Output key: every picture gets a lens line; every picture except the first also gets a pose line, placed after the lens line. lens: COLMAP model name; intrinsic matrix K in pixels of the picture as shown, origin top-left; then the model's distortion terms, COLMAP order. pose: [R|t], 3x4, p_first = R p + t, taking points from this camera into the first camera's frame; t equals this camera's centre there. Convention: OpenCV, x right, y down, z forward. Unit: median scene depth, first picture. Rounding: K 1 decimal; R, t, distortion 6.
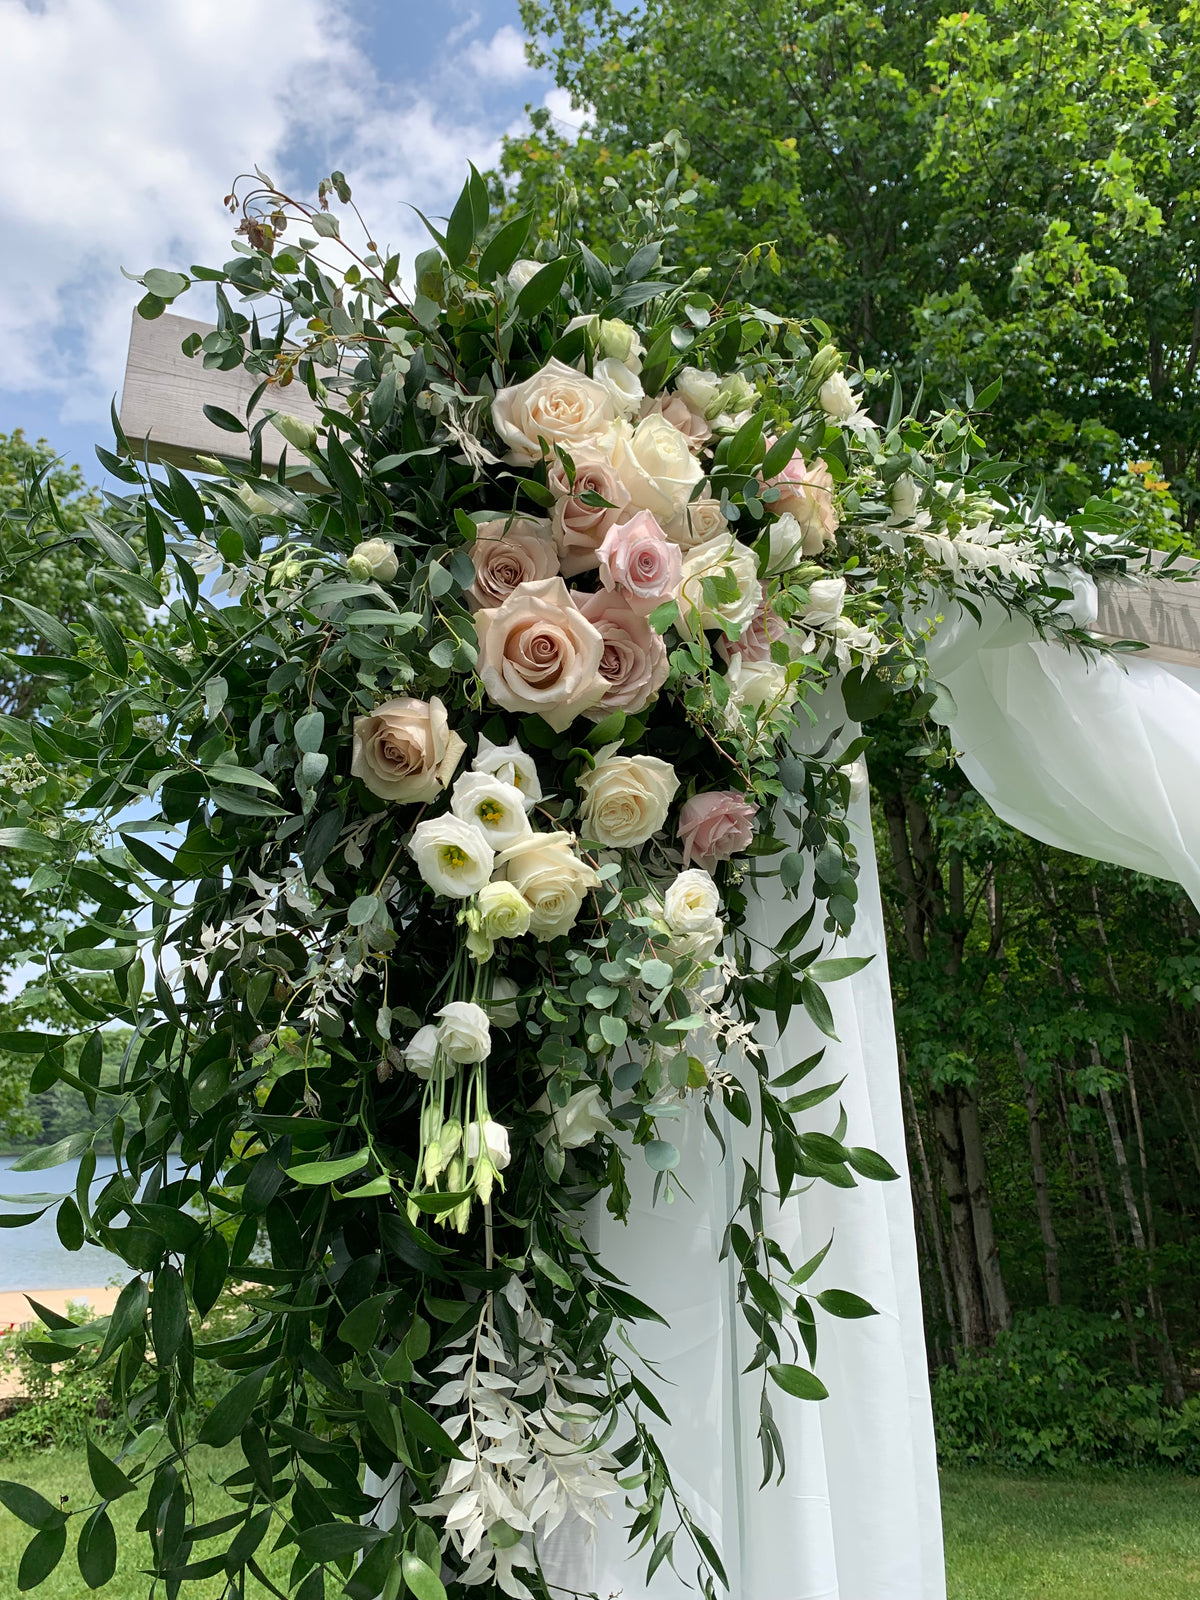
lens RADIAL K [[1147.4, 0, 599.9], [0, 1147.4, 773.0], [0, 0, 1]] dist [0.031316, 0.000353]
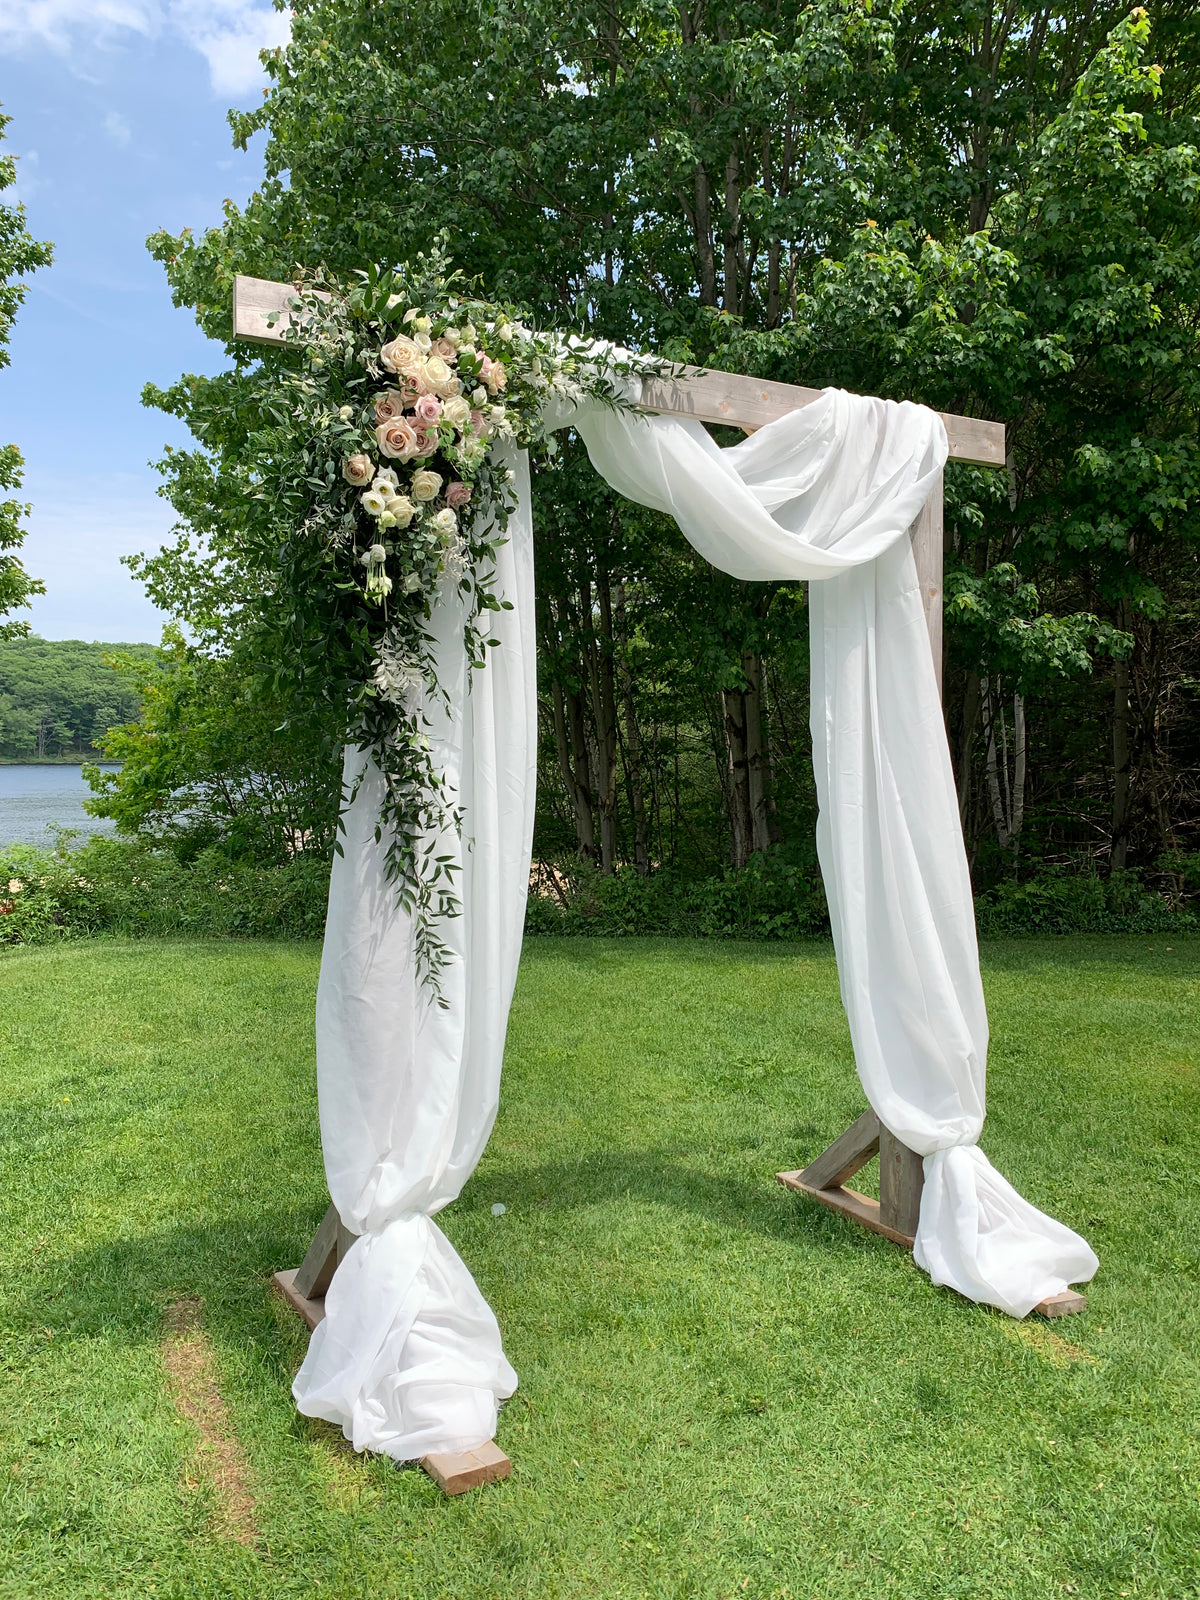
lens RADIAL K [[1147.4, 0, 599.9], [0, 1147.4, 773.0], [0, 0, 1]] dist [0.031316, 0.000353]
pose [[0.993636, 0.004773, 0.112541, 0.150890], [-0.040417, 0.947682, 0.316648, -0.257134], [-0.105142, -0.319181, 0.941843, -2.371781]]
